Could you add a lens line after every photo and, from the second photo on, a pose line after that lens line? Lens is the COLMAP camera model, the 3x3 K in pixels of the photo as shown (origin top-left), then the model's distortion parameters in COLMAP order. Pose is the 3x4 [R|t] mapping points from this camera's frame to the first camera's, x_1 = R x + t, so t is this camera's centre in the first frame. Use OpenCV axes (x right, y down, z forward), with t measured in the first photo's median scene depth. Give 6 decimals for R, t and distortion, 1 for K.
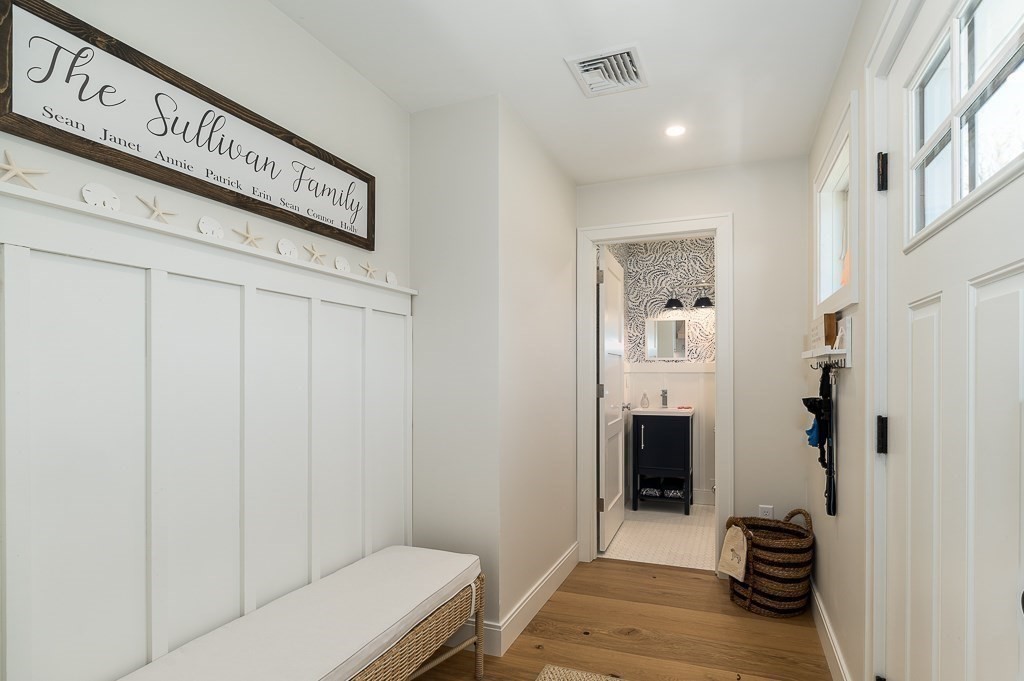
lens RADIAL K [[555.3, 0, 516.7], [0, 555.3, 368.2], [0, 0, 1]] dist [0.003270, 0.000312]
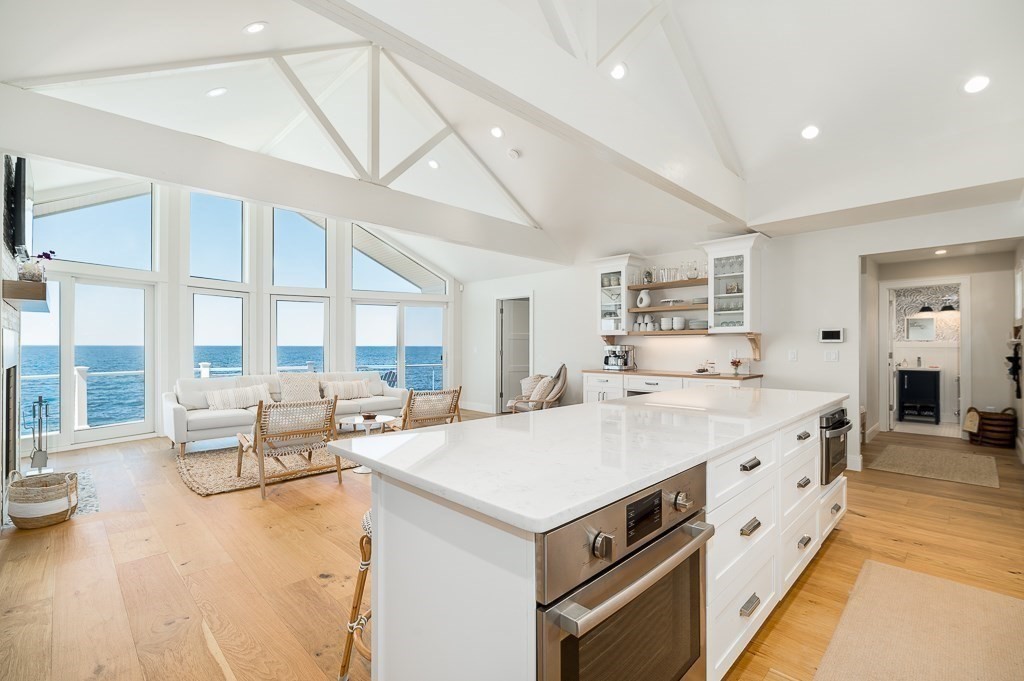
lens RADIAL K [[452.5, 0, 511.2], [0, 452.5, 344.9], [0, 0, 1]] dist [0.001352, 0.000090]
pose [[0.914630, -0.006681, -0.404237, -0.600535], [0.007515, 0.999972, 0.000478, -0.017573], [0.404222, -0.003475, 0.914654, -1.506346]]
